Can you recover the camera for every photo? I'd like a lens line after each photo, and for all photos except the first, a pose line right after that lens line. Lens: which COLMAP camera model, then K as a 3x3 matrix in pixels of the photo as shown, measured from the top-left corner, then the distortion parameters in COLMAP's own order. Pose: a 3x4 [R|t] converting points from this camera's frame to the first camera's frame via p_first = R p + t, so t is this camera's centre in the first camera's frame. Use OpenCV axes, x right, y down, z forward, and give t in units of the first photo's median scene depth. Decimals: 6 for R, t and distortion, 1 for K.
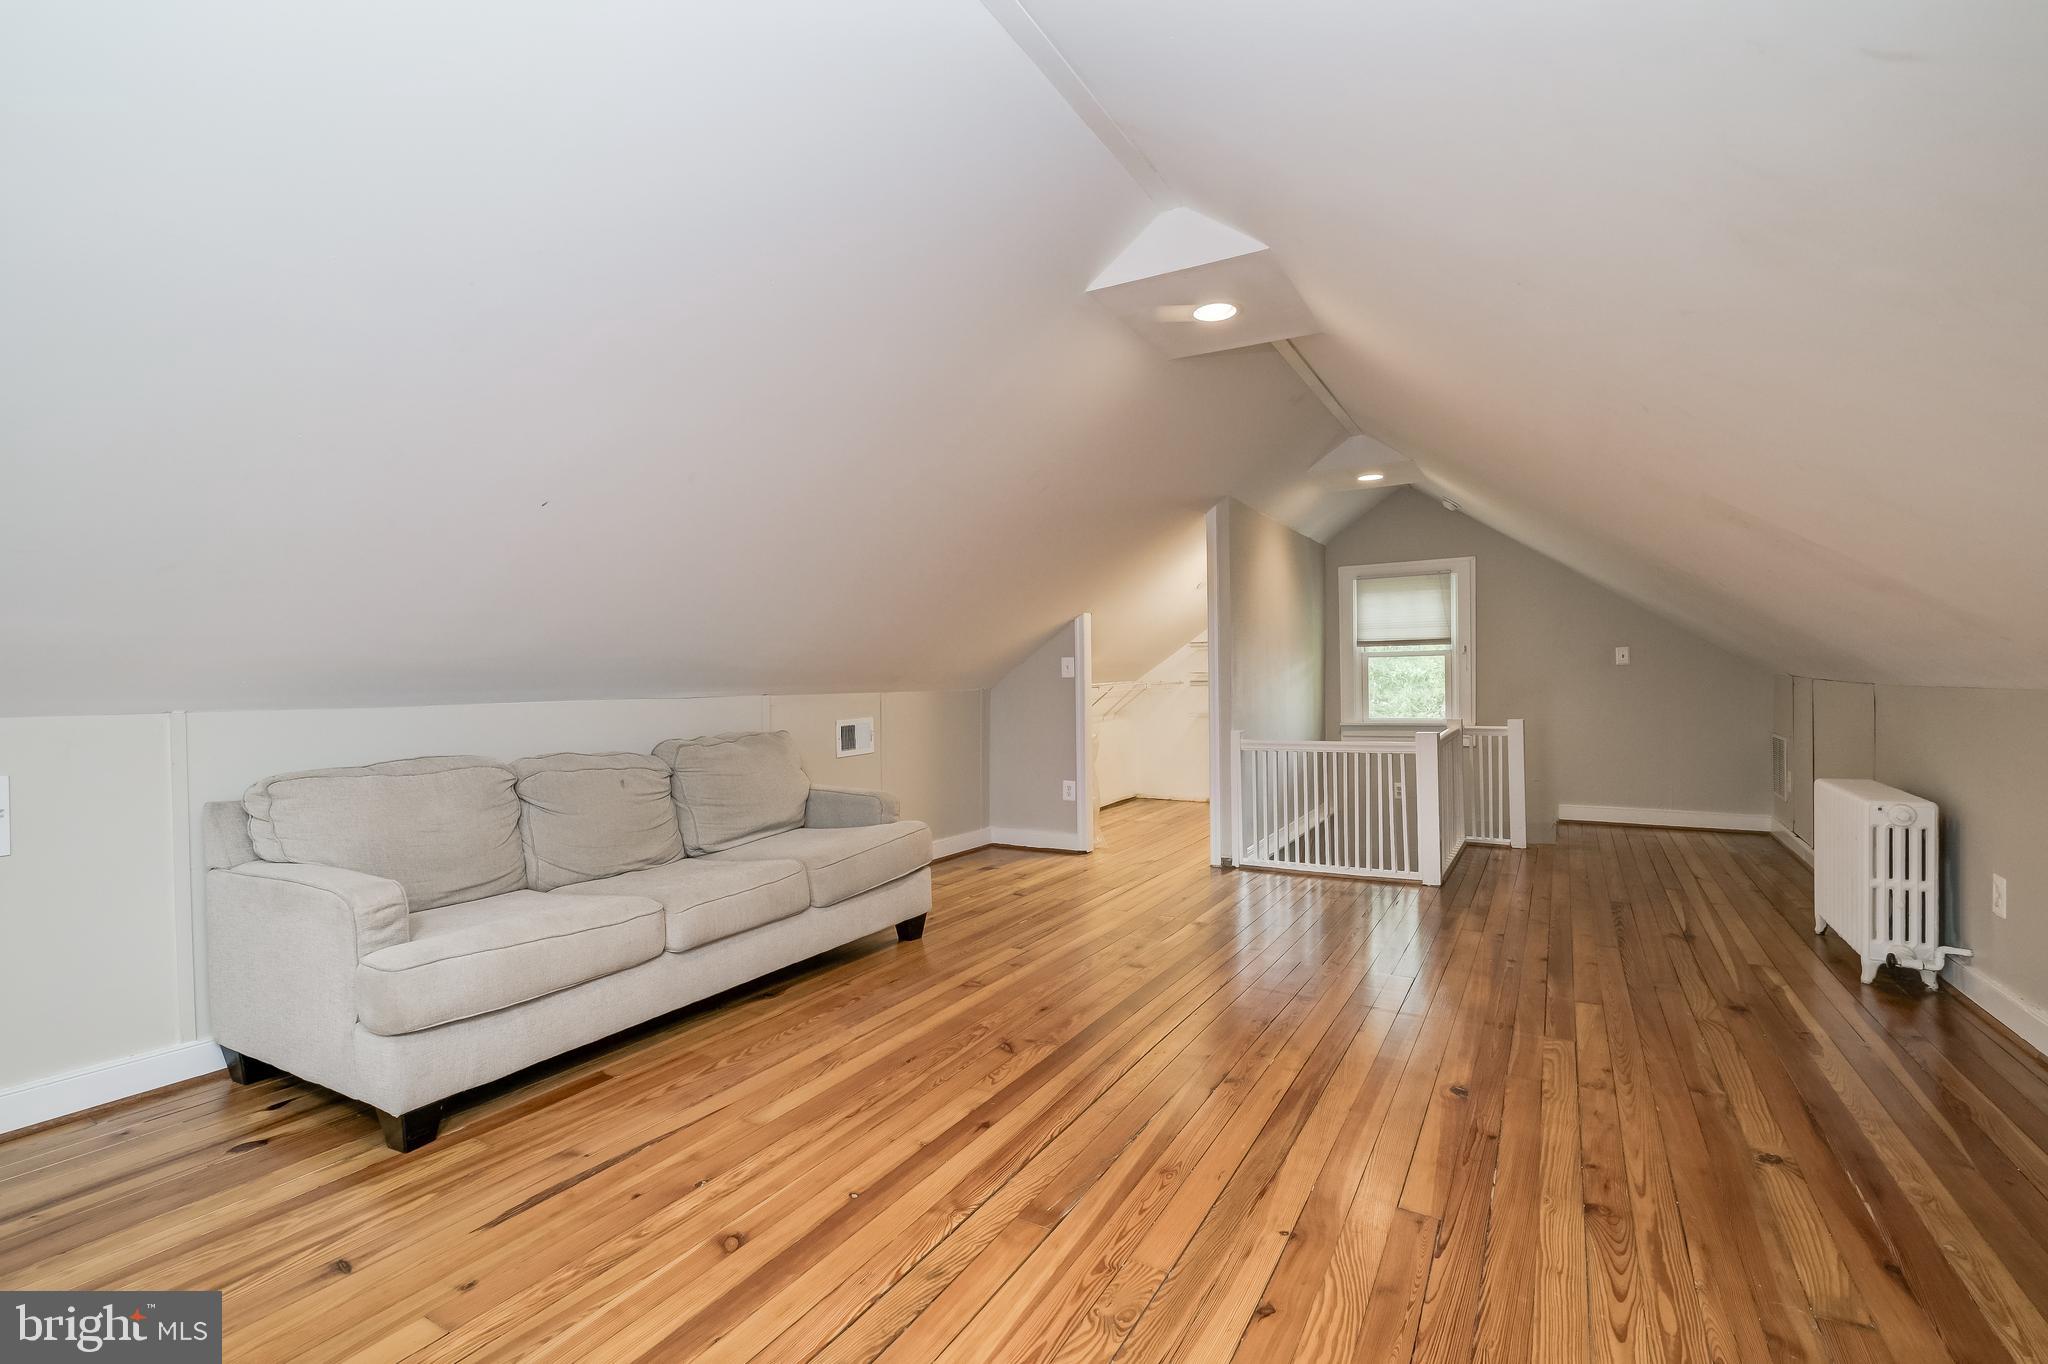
lens RADIAL K [[930.6, 0, 1023.0], [0, 930.6, 691.1], [0, 0, 1]] dist [-0.004522, 0.001015]
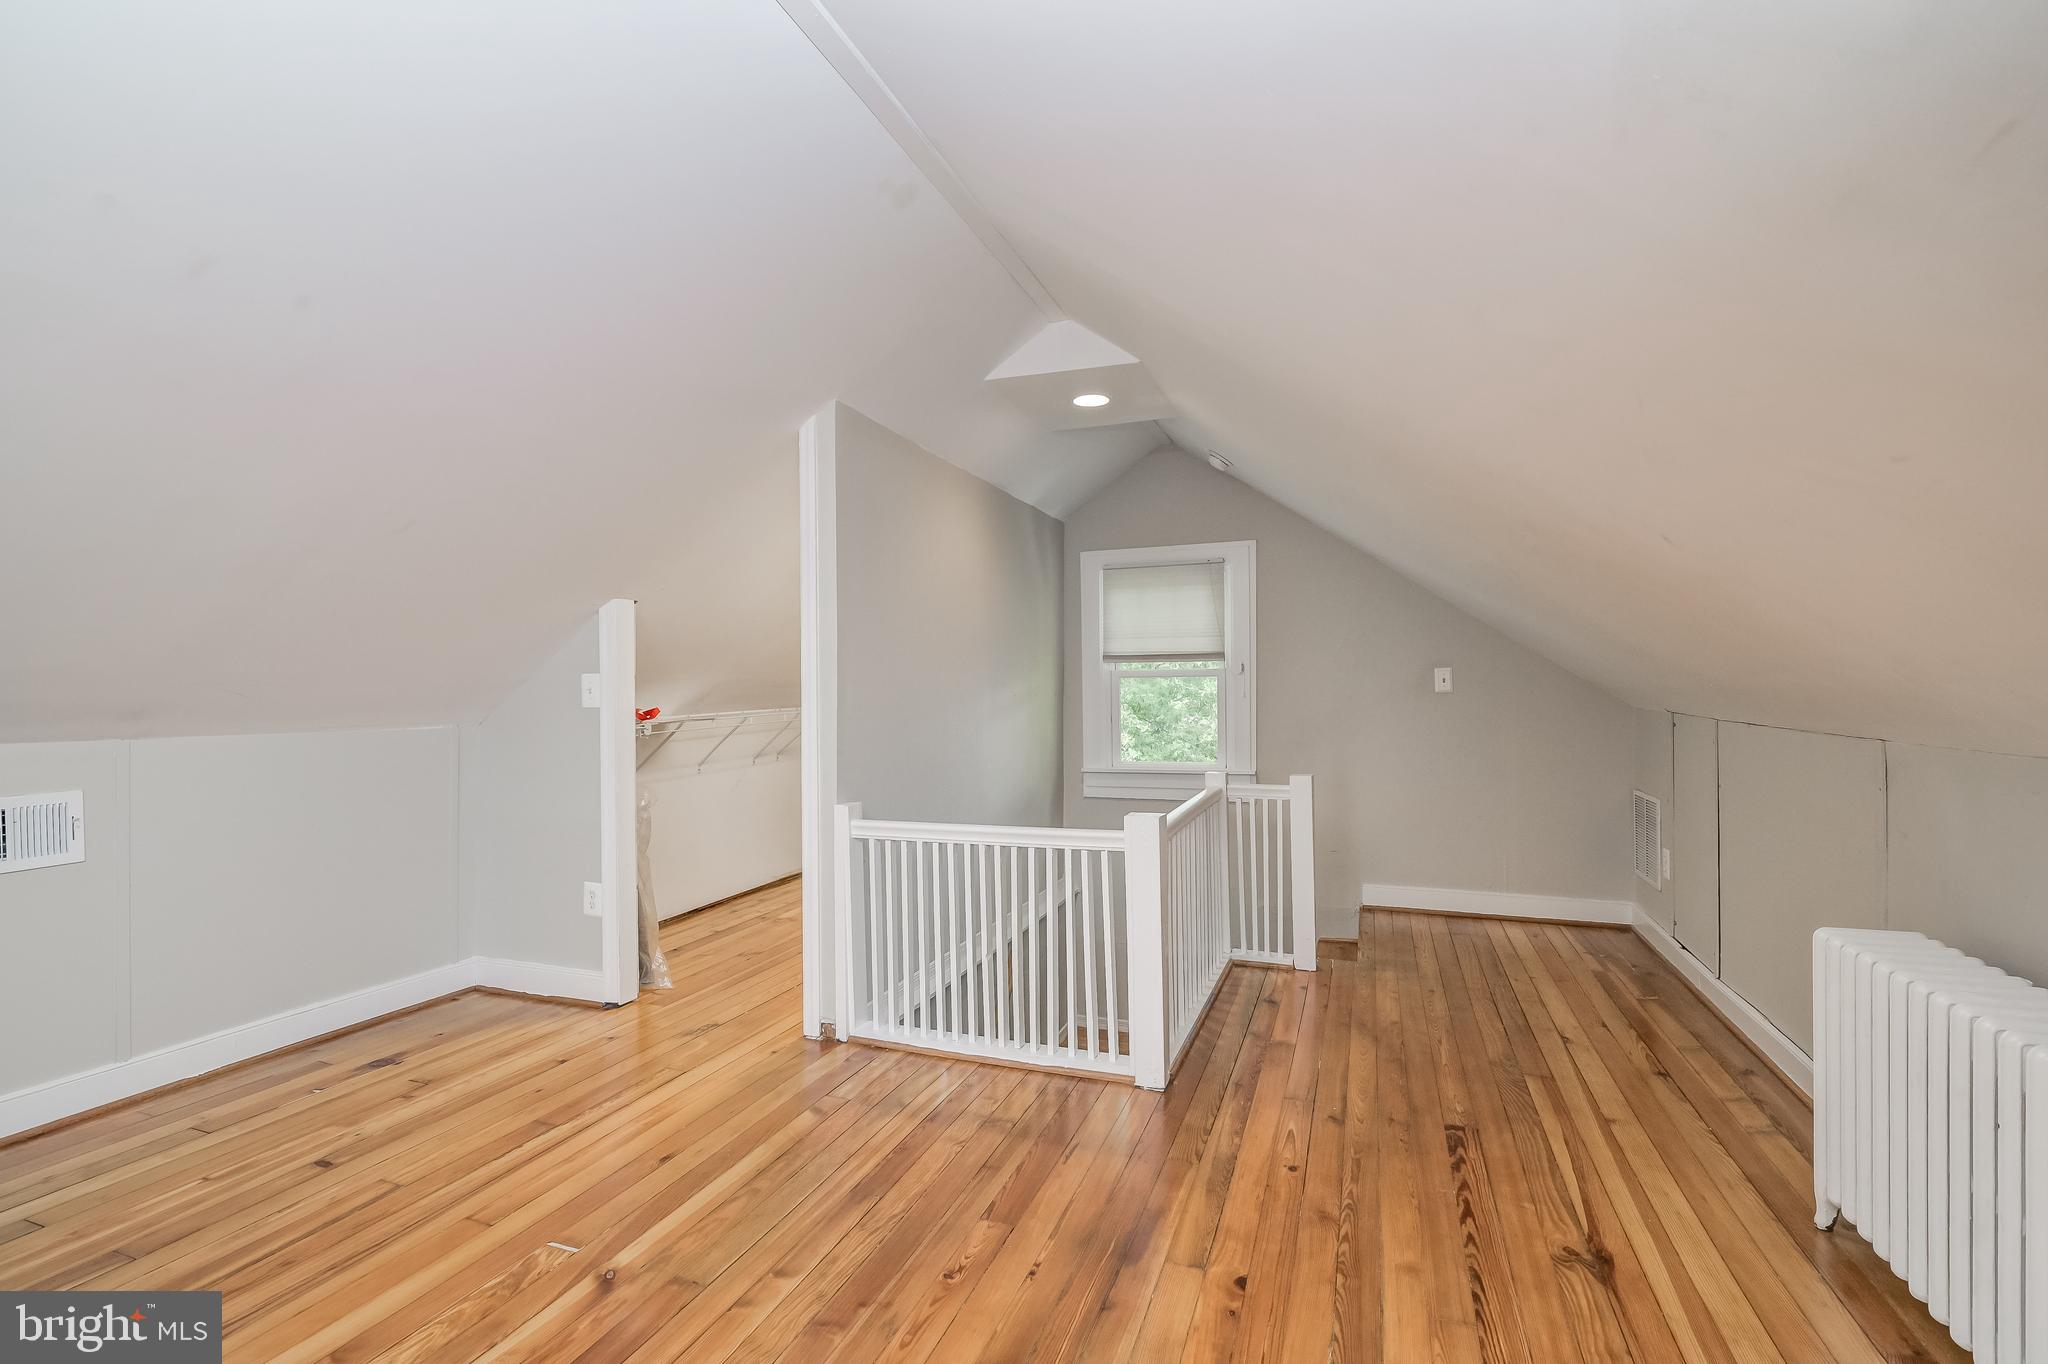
lens RADIAL K [[930.6, 0, 1023.0], [0, 930.6, 691.1], [0, 0, 1]] dist [-0.004522, 0.001015]
pose [[0.985615, 0.008928, 0.168772, 0.347925], [-0.006367, 0.999856, -0.015709, -0.027762], [-0.168888, 0.014409, 0.985530, 0.593763]]
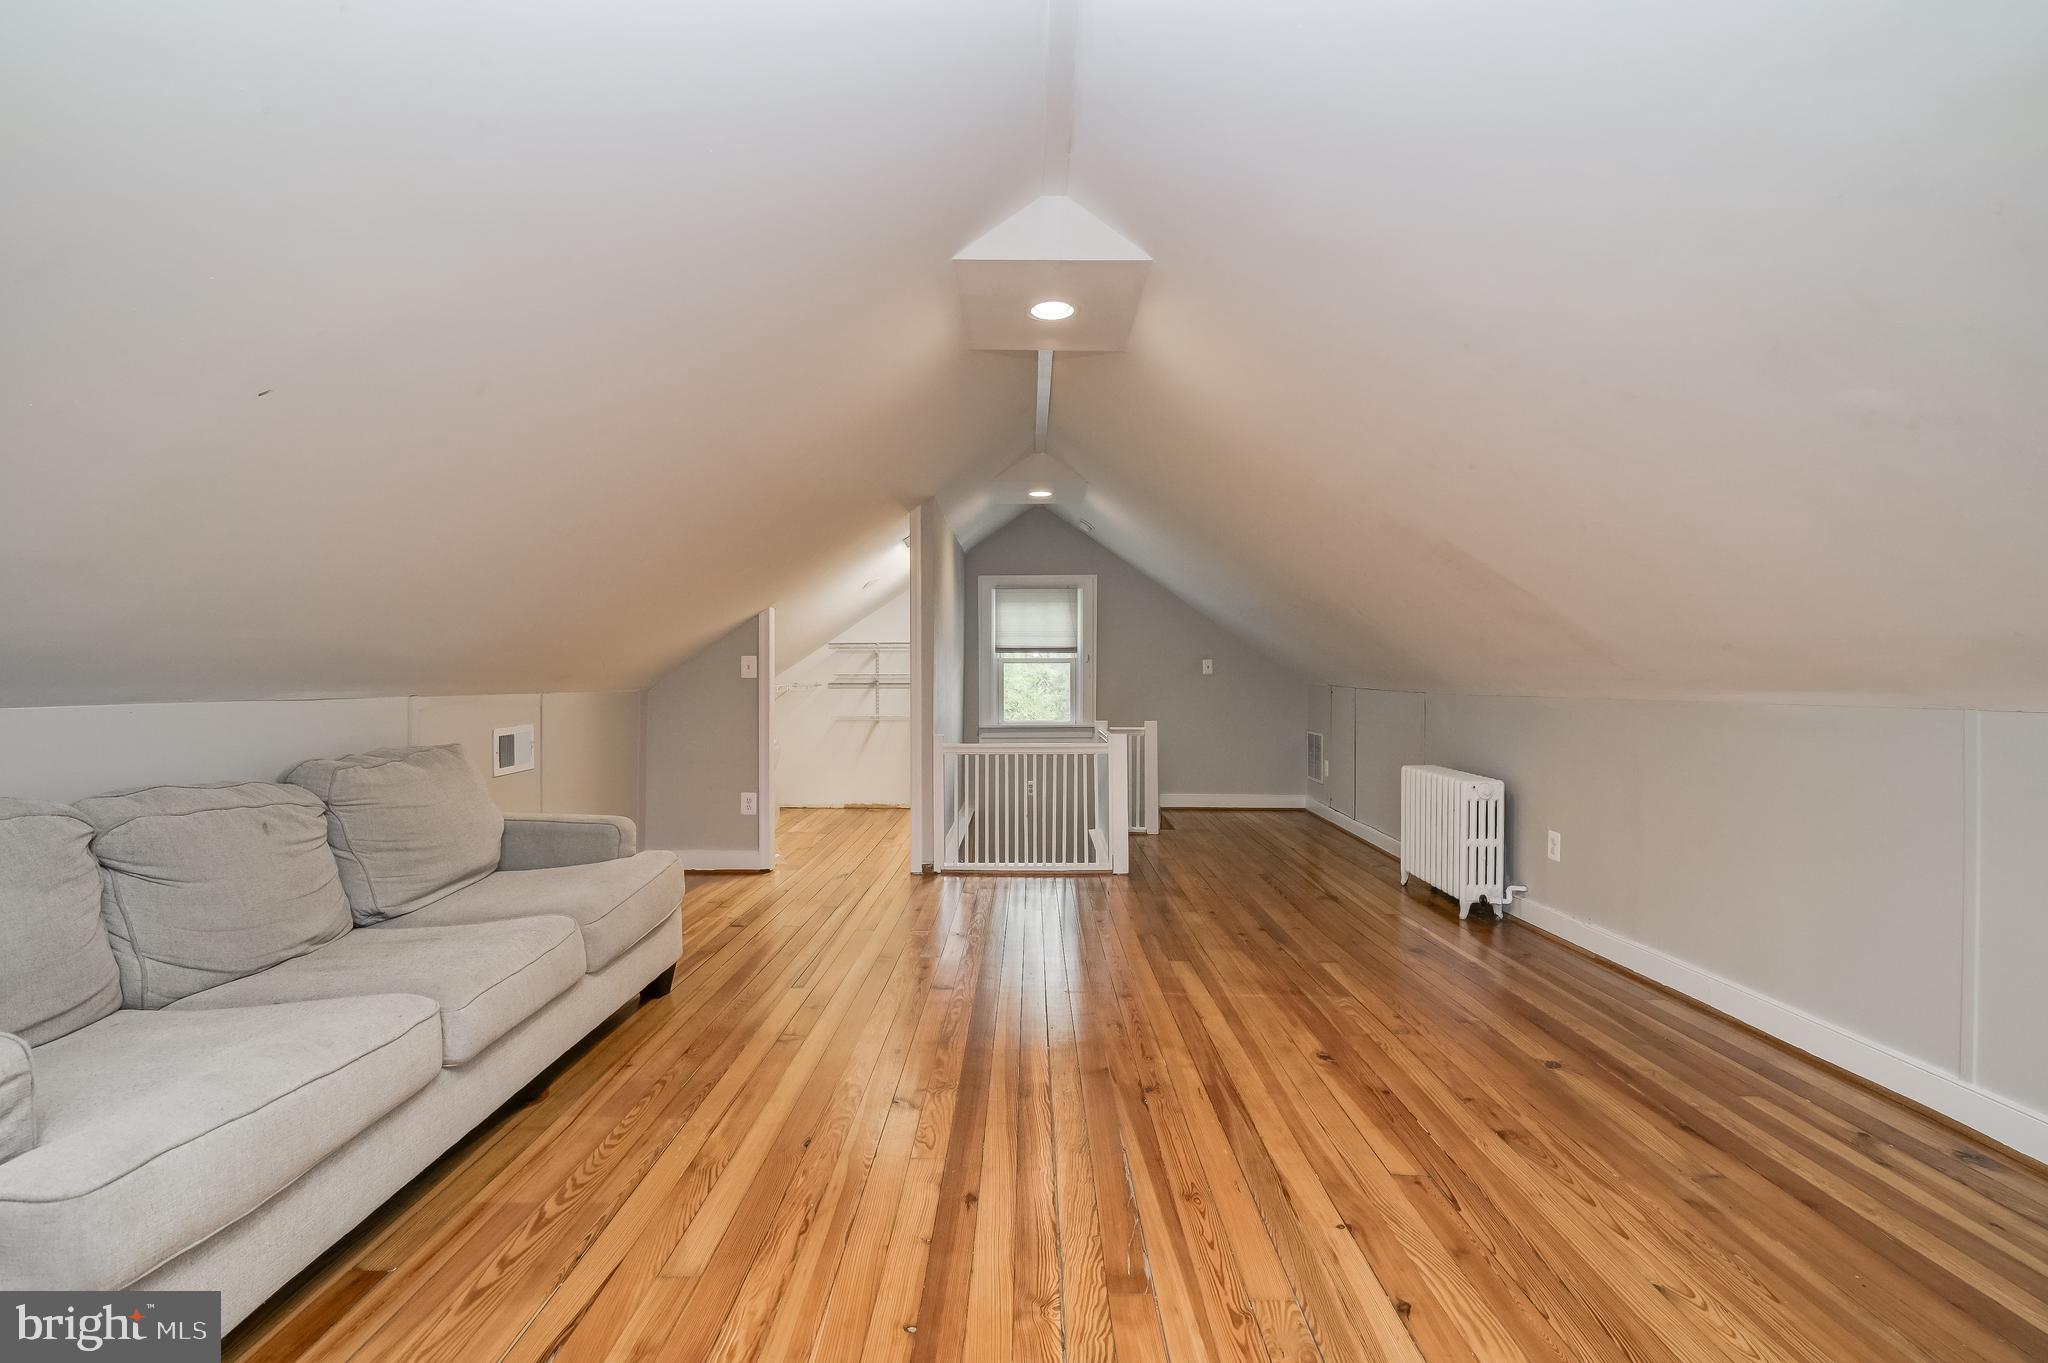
lens RADIAL K [[930.6, 0, 1023.0], [0, 930.6, 690.6], [0, 0, 1]] dist [-0.004522, 0.001015]
pose [[0.869320, 0.008844, 0.494170, -0.264013], [-0.007478, 0.999961, -0.004741, -0.000361], [-0.494193, 0.000426, 0.869352, 0.138994]]
